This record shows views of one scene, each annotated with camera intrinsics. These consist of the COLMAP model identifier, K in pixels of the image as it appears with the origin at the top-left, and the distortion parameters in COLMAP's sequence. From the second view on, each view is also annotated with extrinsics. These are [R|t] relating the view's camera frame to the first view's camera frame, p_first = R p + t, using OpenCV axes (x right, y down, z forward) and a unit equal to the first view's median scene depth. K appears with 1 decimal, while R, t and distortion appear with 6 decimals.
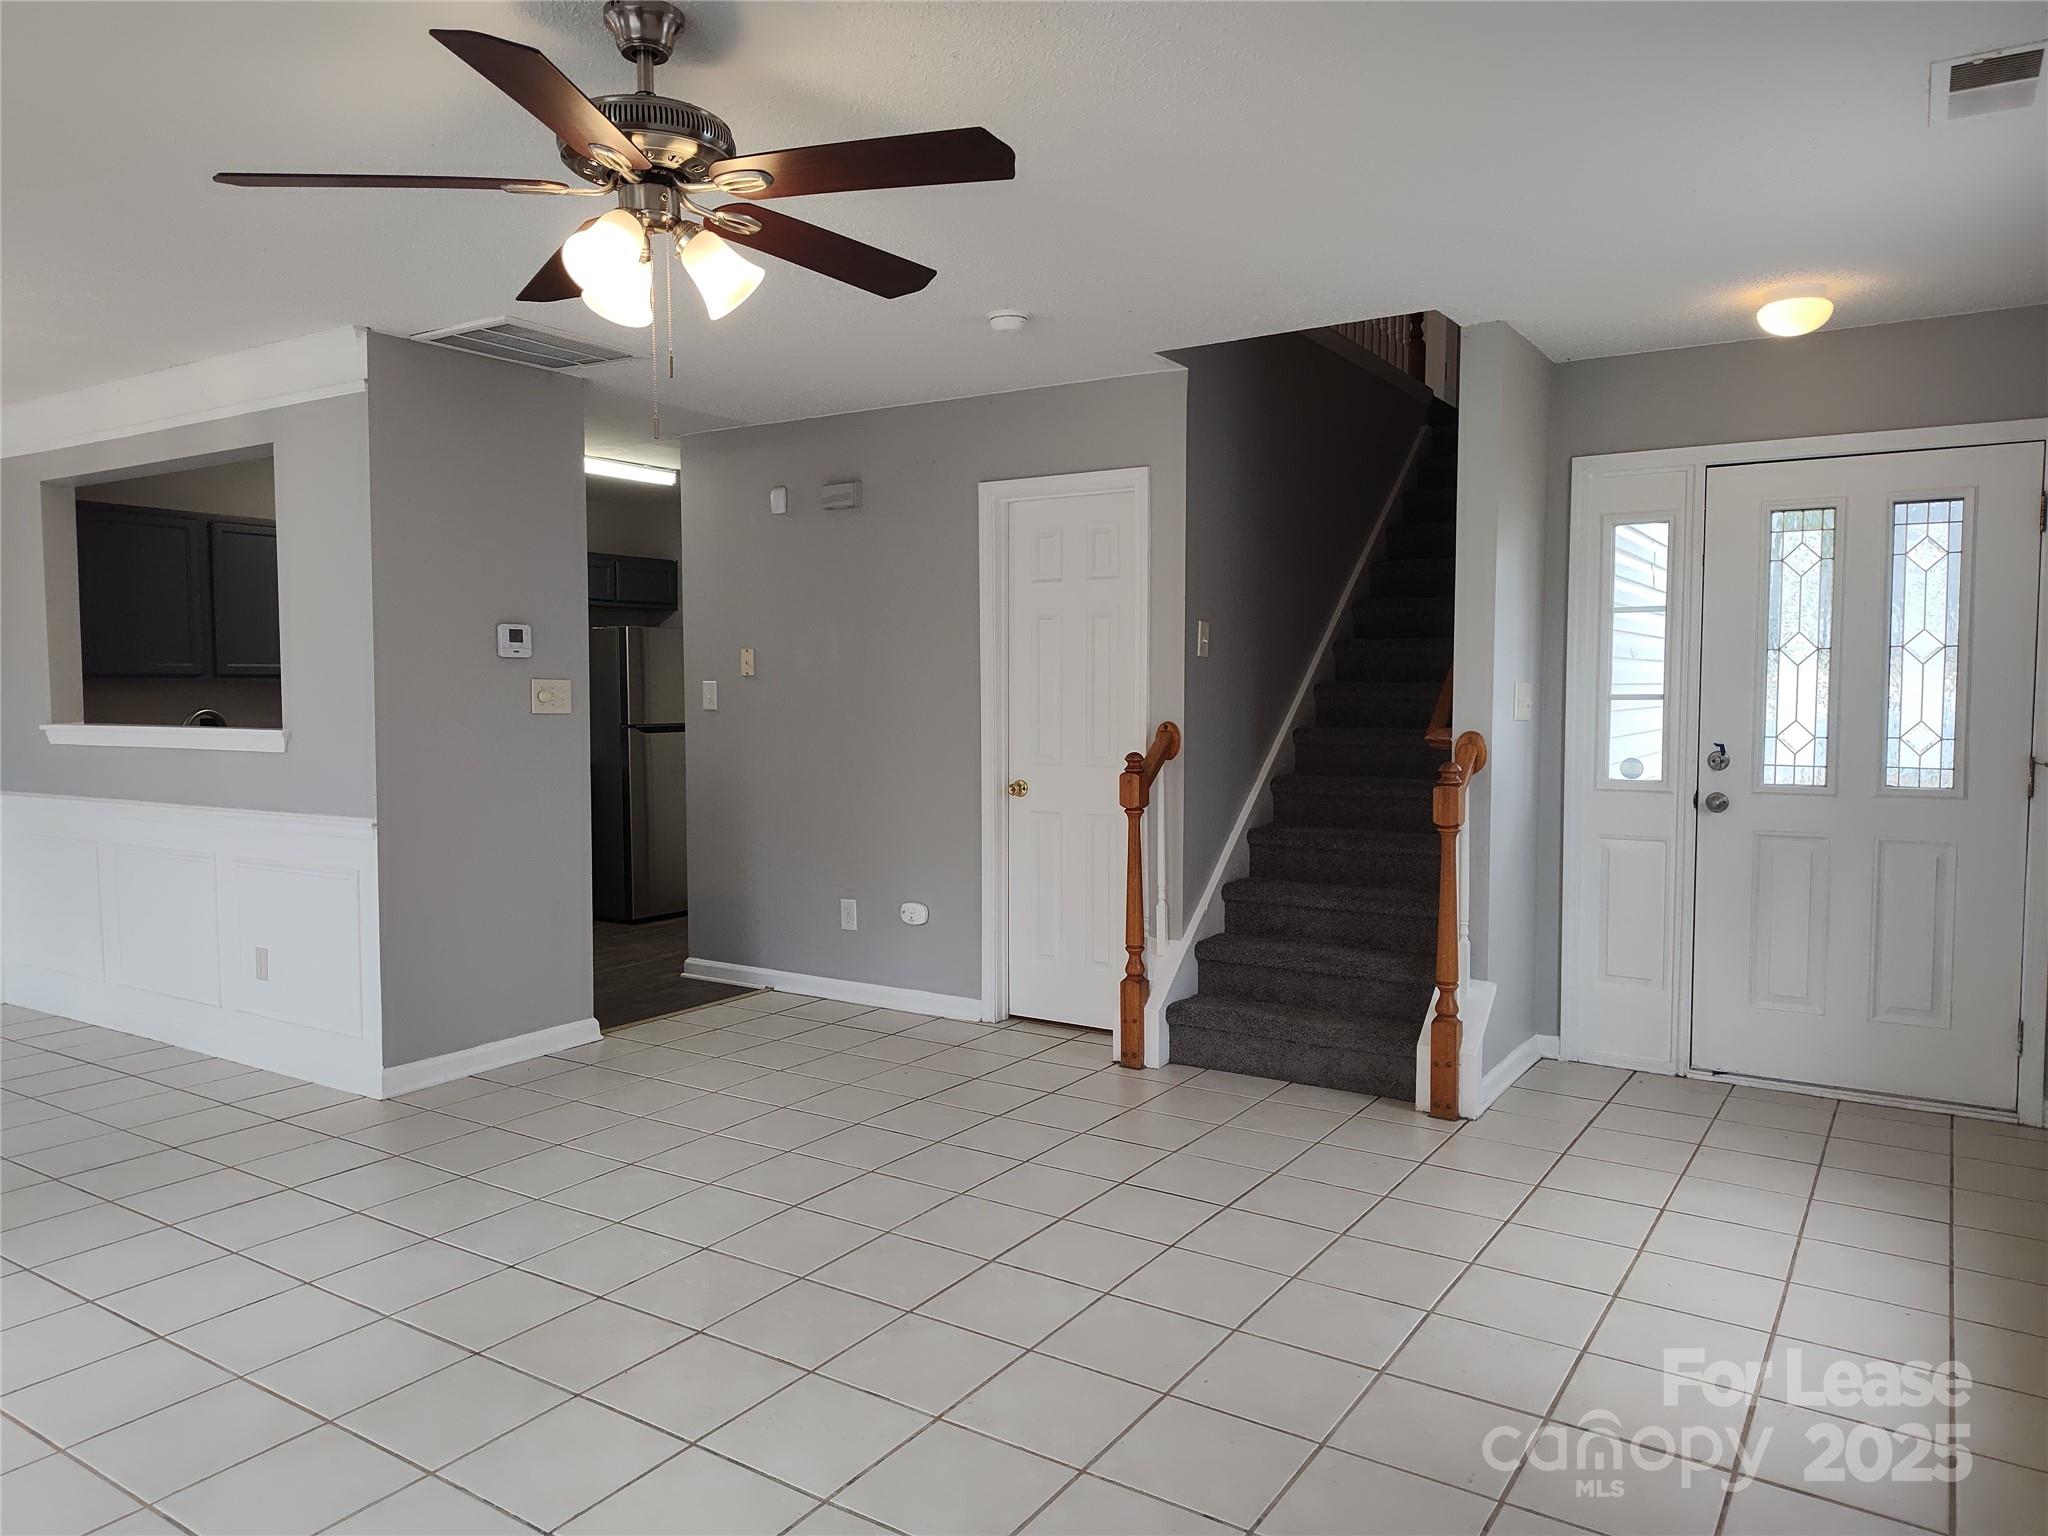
lens RADIAL K [[1376.5, 0, 1024.0], [0, 1376.5, 768.0], [0, 0, 1]] dist [0.060316, -0.056097]
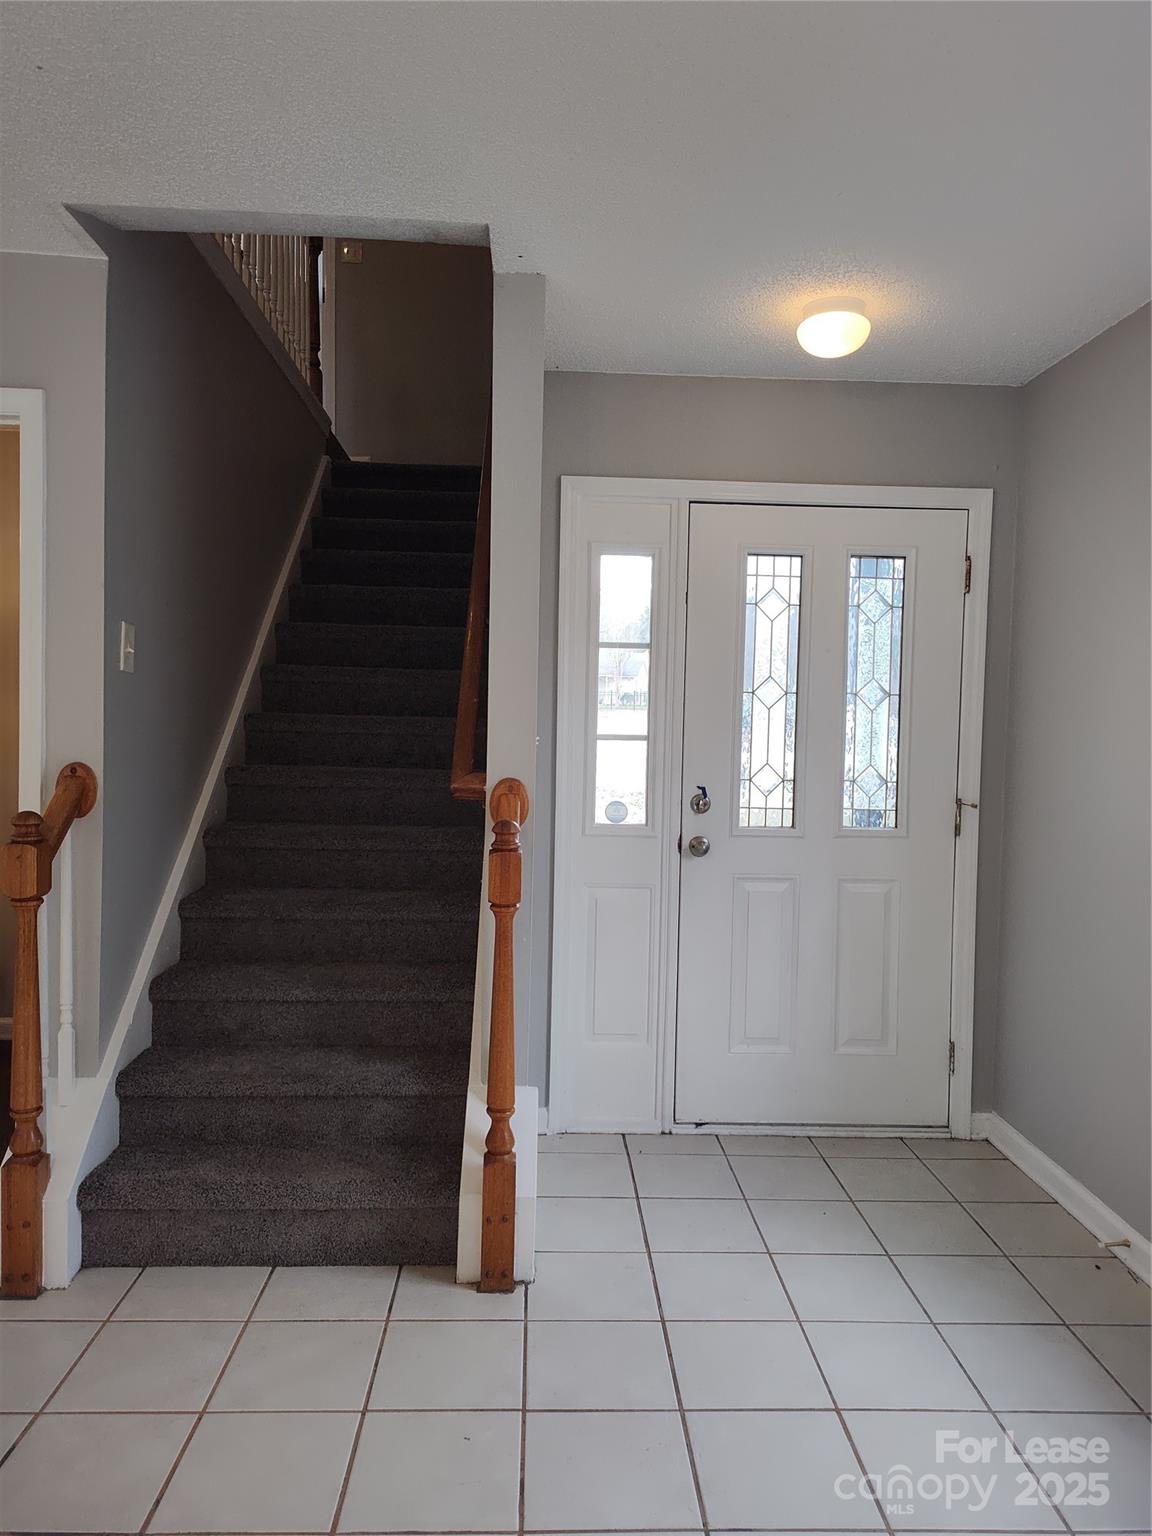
lens RADIAL K [[1039.3, 0, 580.0], [0, 1039.3, 758.6], [0, 0, 1]] dist [0.063472, -0.074445]
pose [[0.814103, 0.001647, 0.580718, 0.004388], [0.011619, 0.999750, -0.019125, -0.023934], [-0.580604, 0.022317, 0.813880, 0.450514]]
